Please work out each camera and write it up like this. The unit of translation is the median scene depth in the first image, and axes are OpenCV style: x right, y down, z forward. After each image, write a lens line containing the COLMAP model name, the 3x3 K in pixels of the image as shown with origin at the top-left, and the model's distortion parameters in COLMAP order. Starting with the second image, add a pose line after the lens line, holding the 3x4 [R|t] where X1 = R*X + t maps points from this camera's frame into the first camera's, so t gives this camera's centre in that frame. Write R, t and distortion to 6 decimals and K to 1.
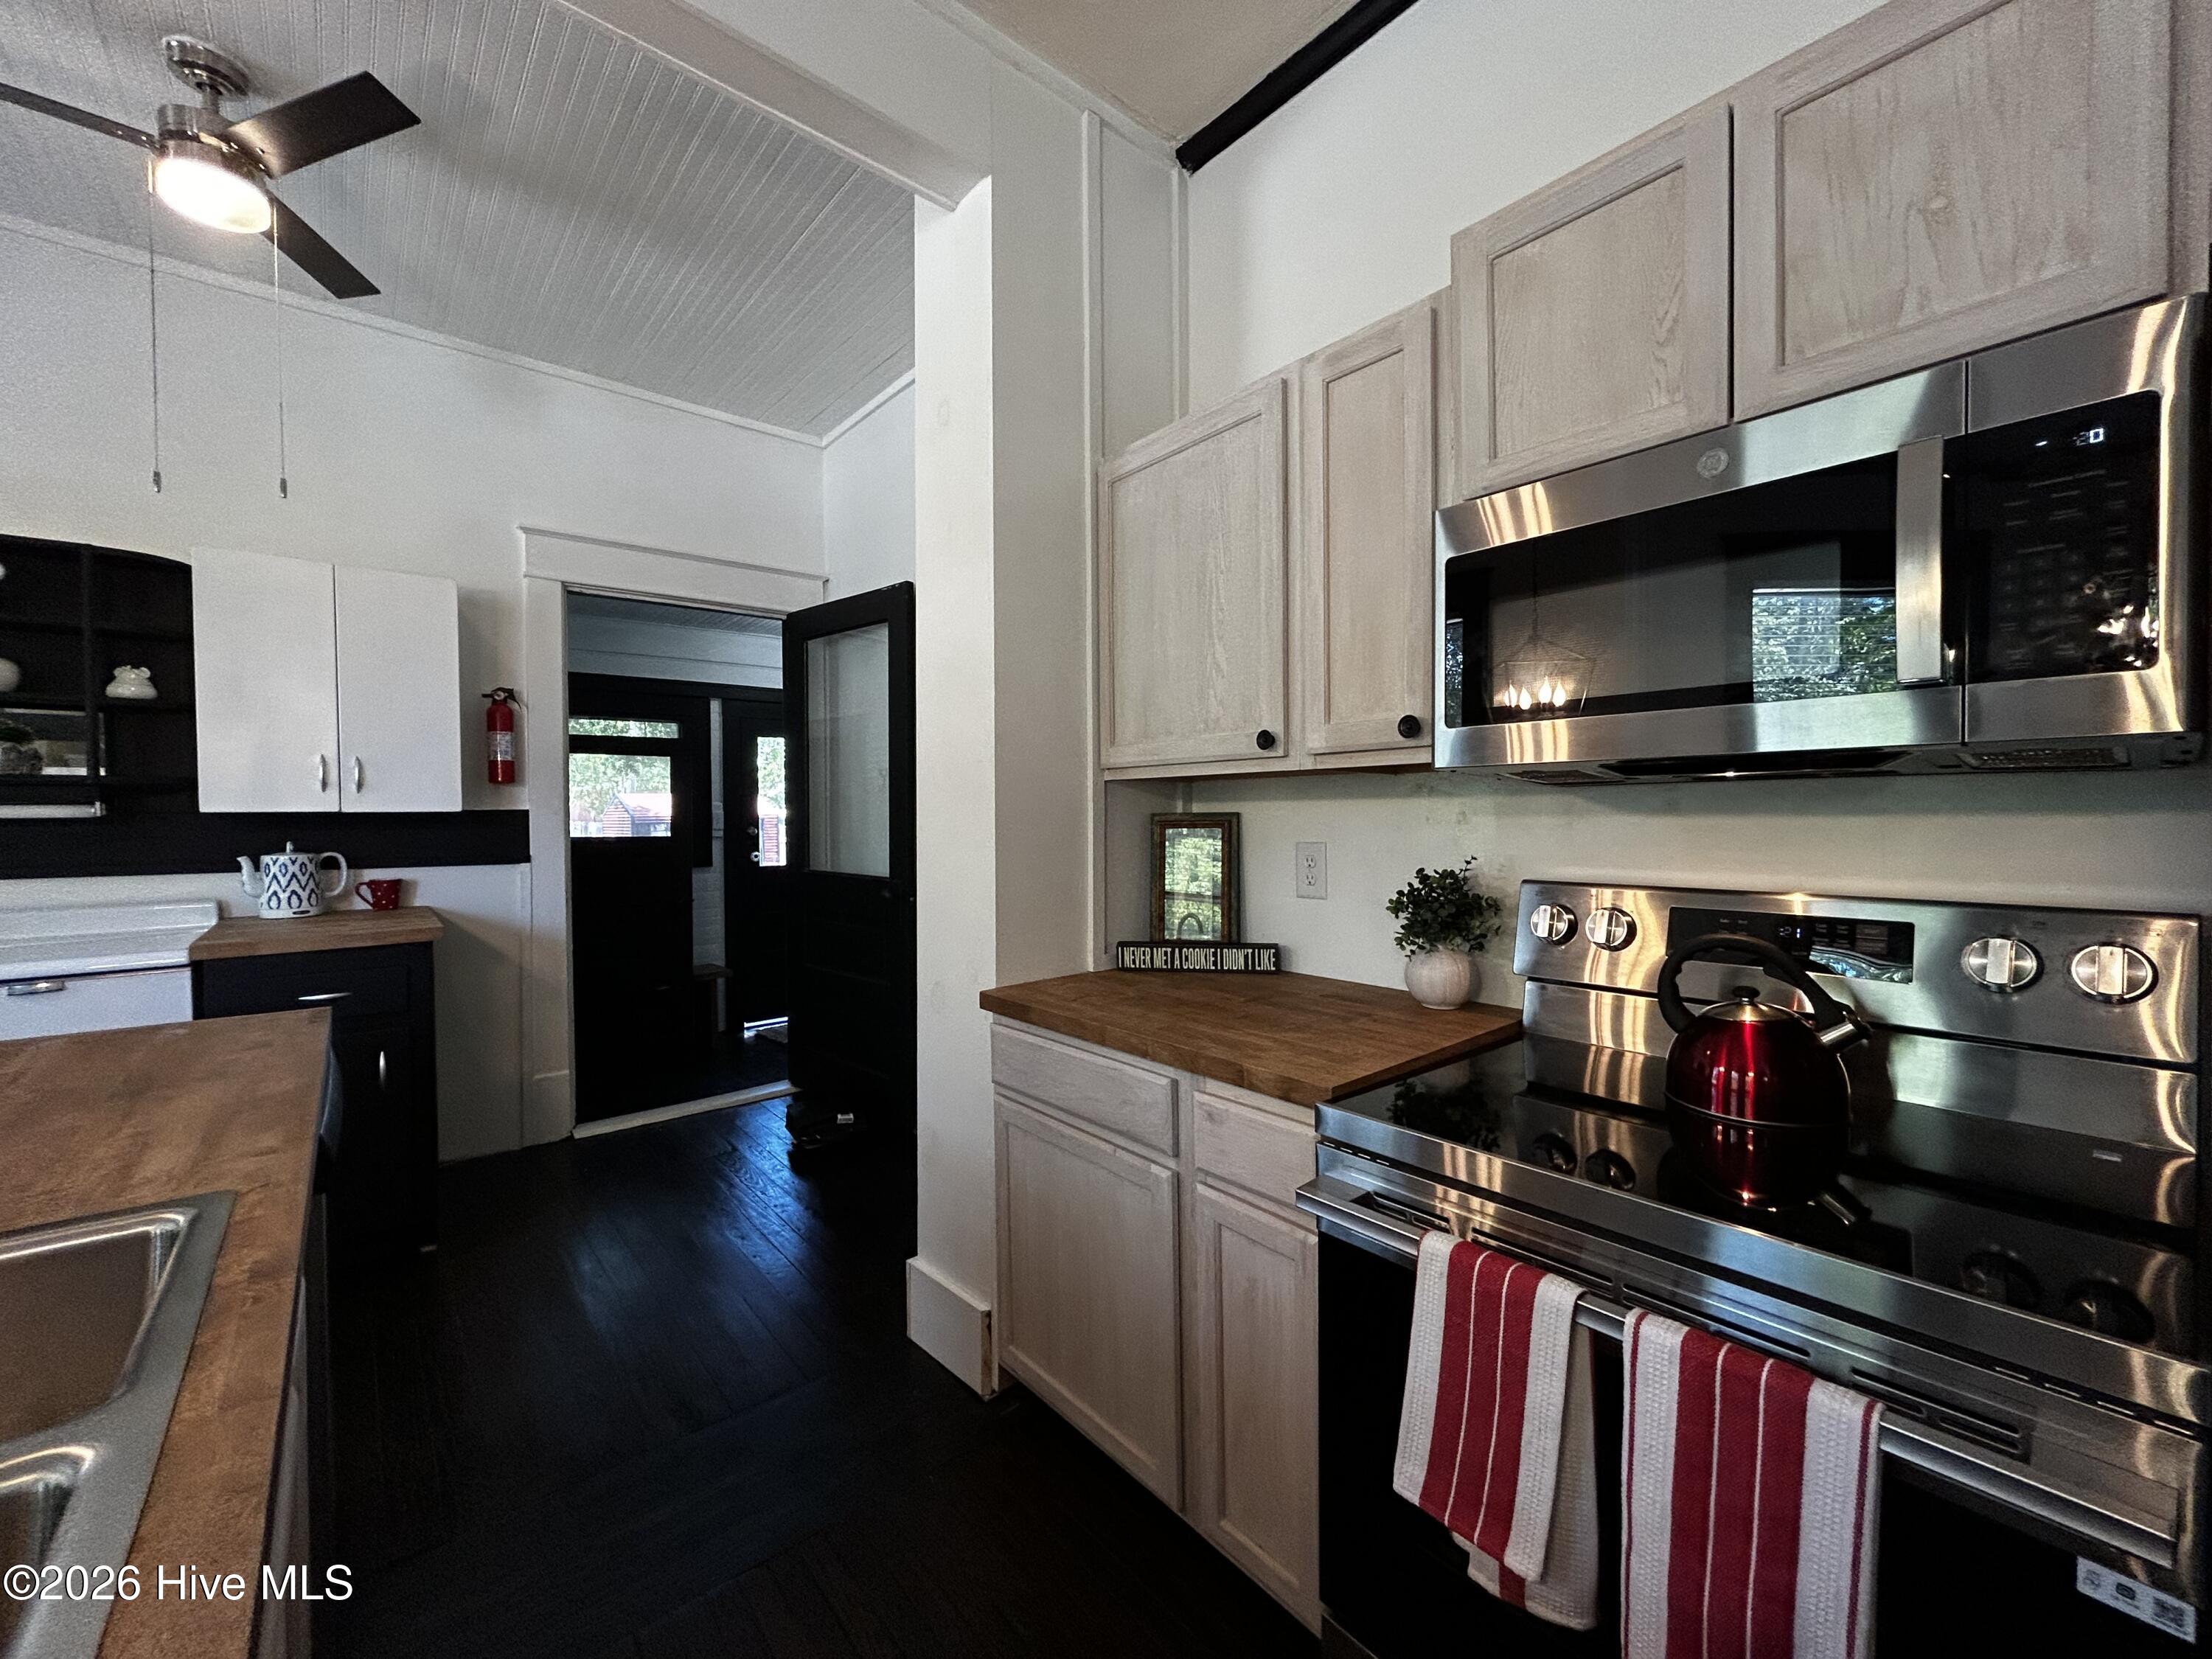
lens RADIAL K [[892.0, 0, 1110.6], [0, 892.0, 830.1], [0, 0, 1]] dist [-0.002261, 0.001482]
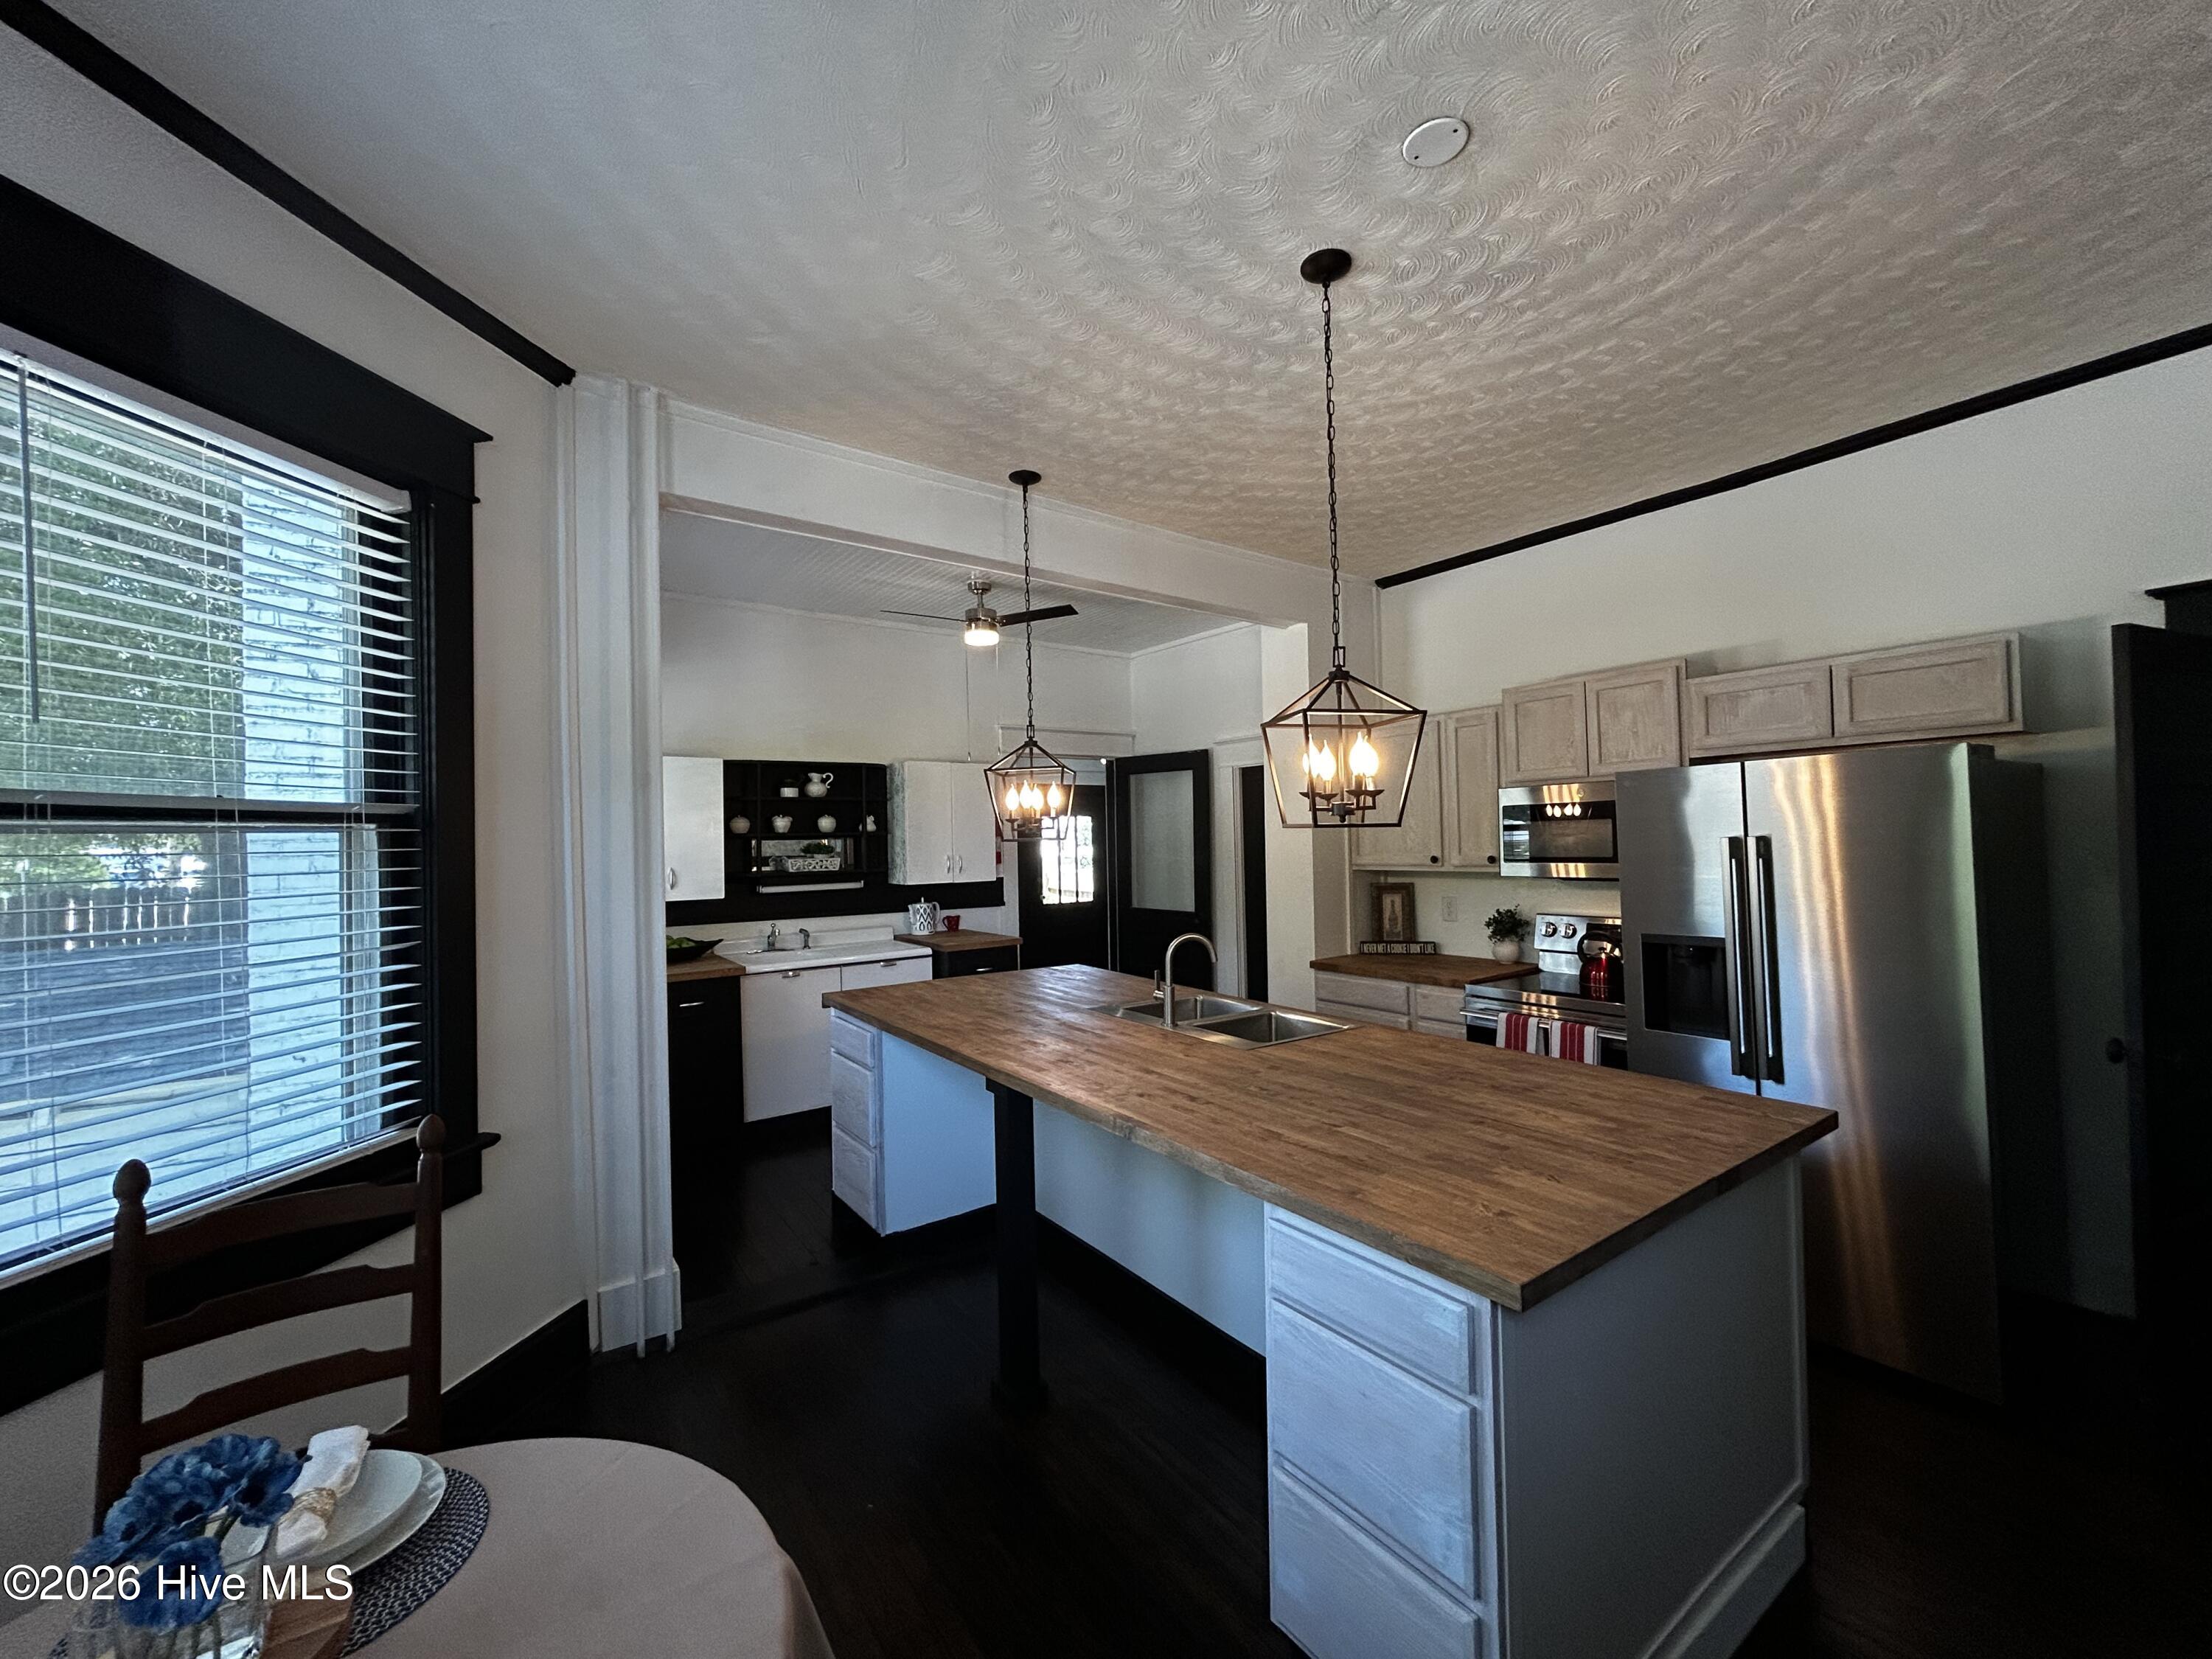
lens RADIAL K [[892.0, 0, 1107.5], [0, 892.0, 829.5], [0, 0, 1]] dist [-0.002261, 0.001482]
pose [[0.995753, -0.016442, -0.090588, -0.480489], [0.013511, 0.999368, -0.032869, -0.104655], [0.091071, 0.031506, 0.995346, -1.494896]]
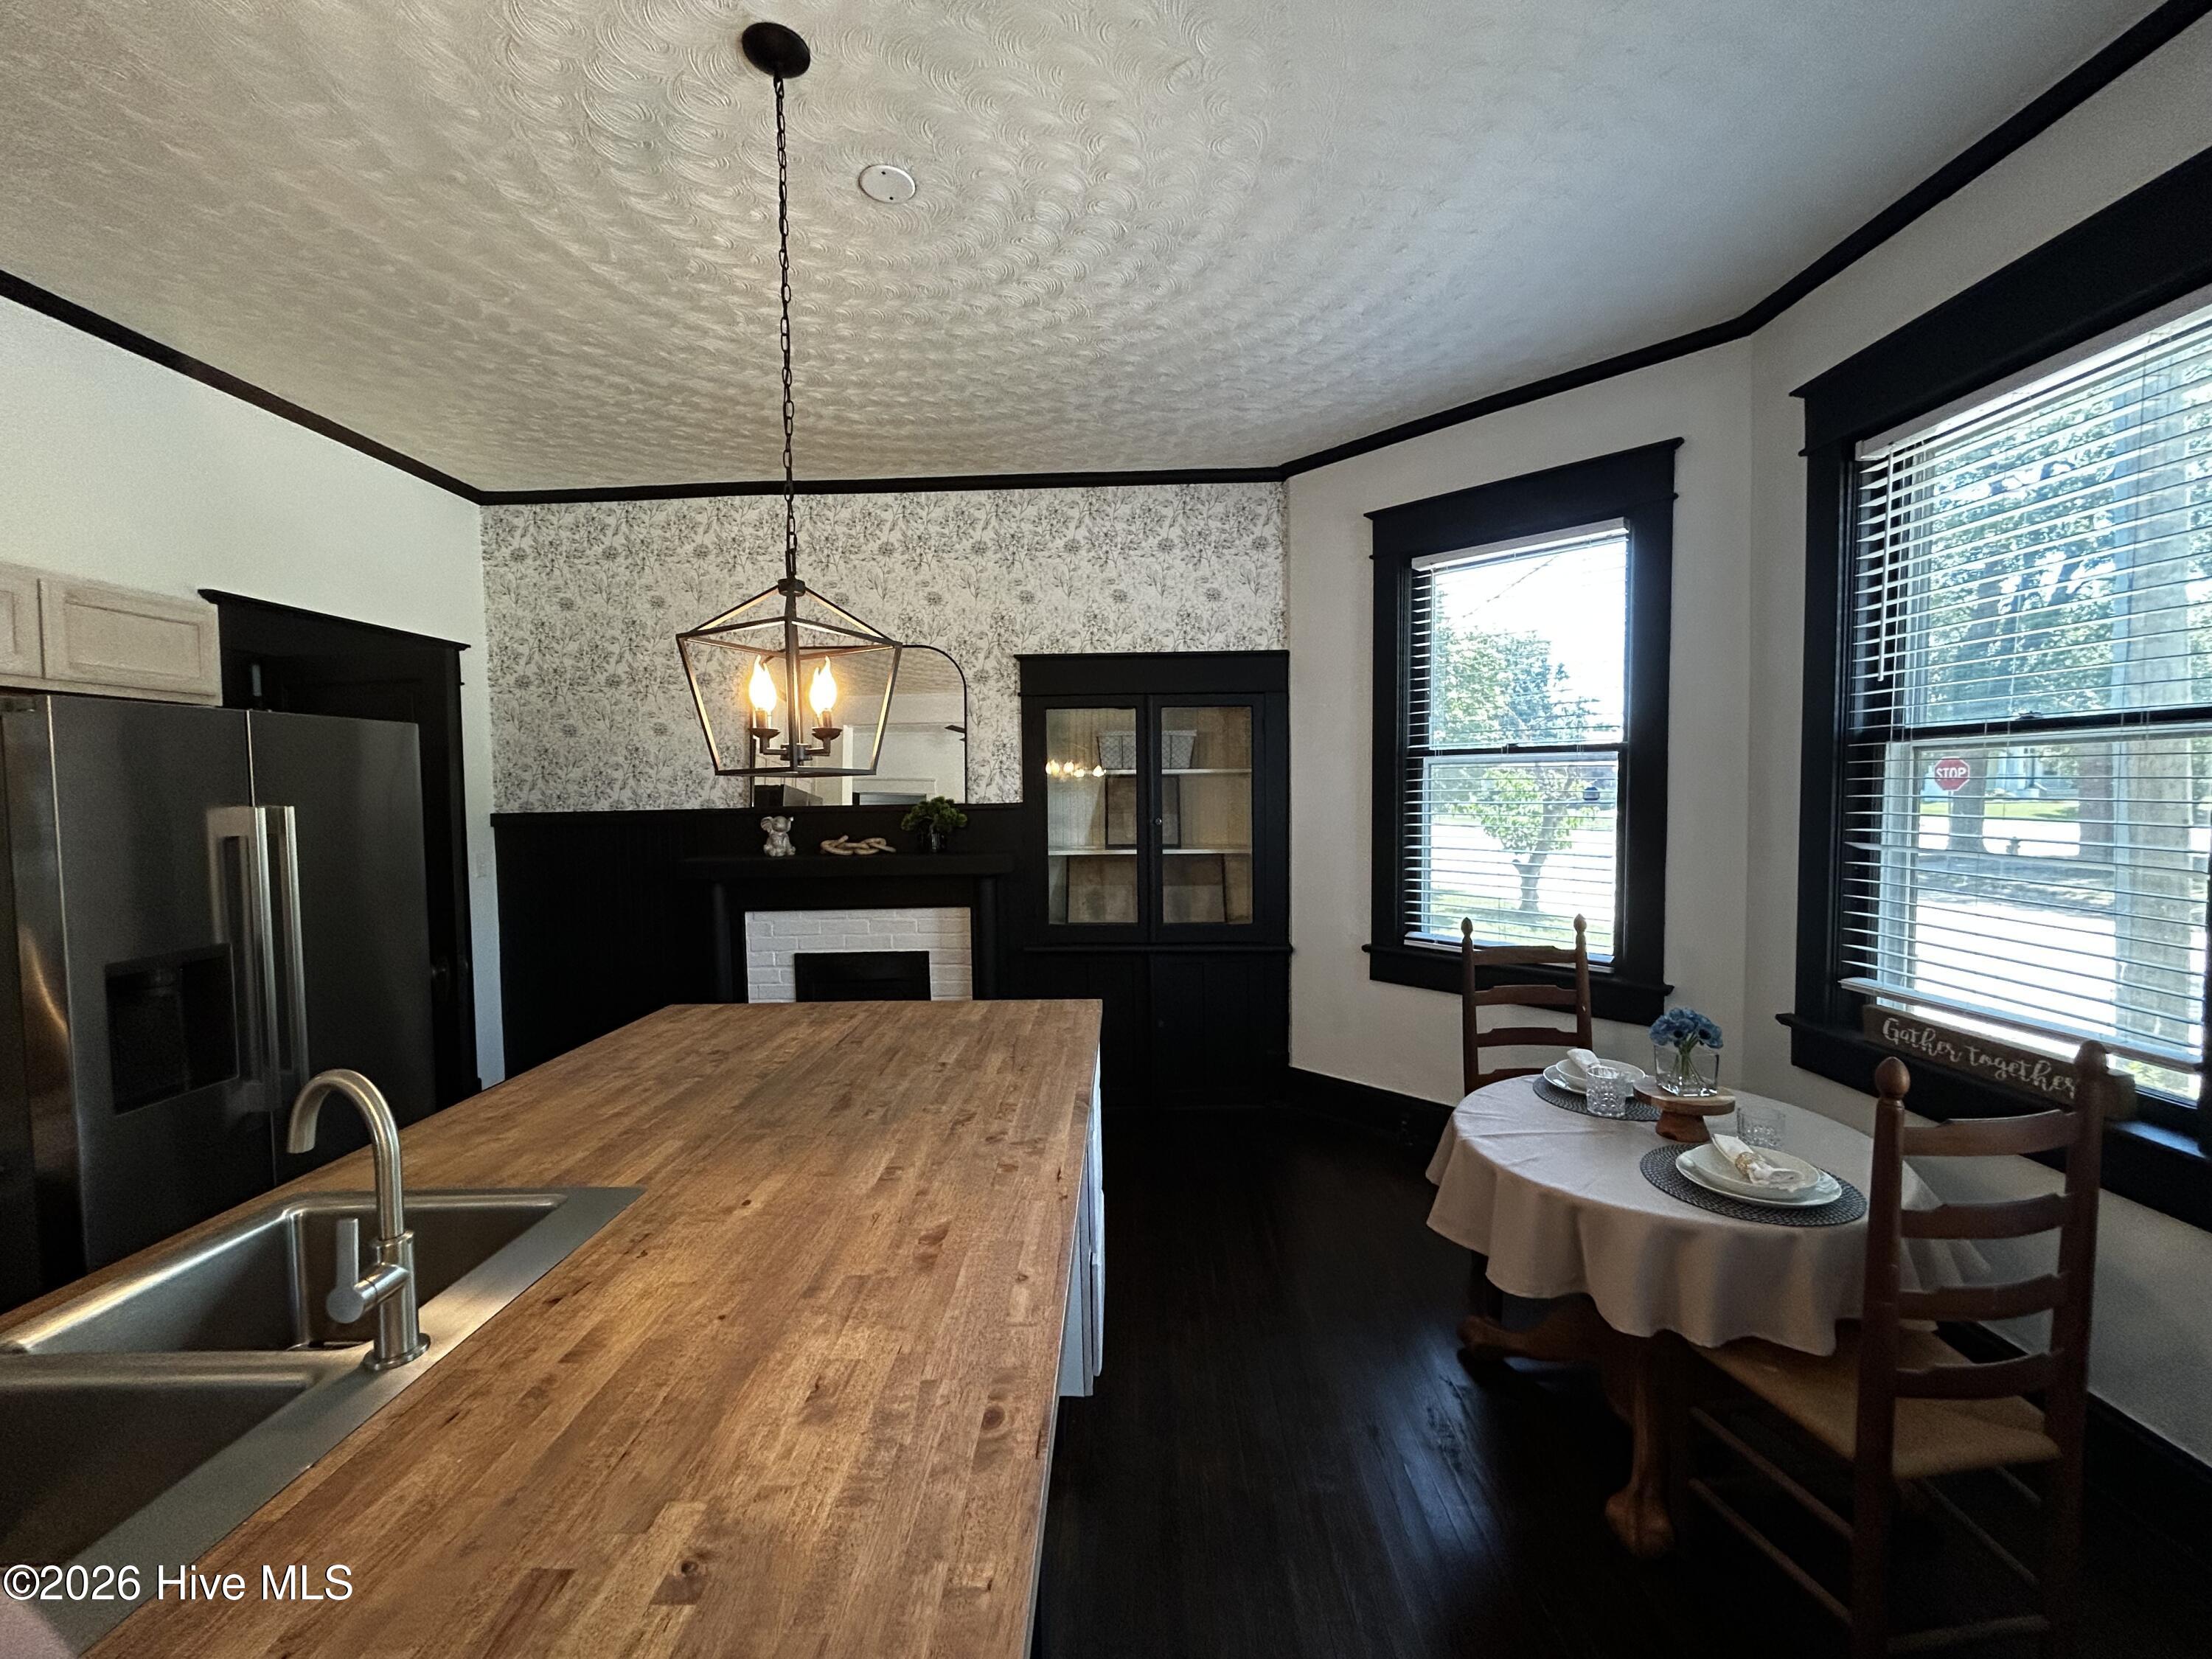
lens RADIAL K [[892.0, 0, 1111.7], [0, 892.0, 827.3], [0, 0, 1]] dist [-0.002261, 0.001482]
pose [[-0.747252, -0.005184, 0.664521, -1.152735], [0.034628, 0.998307, 0.046728, -0.117573], [-0.663638, 0.057928, -0.745808, 0.214434]]
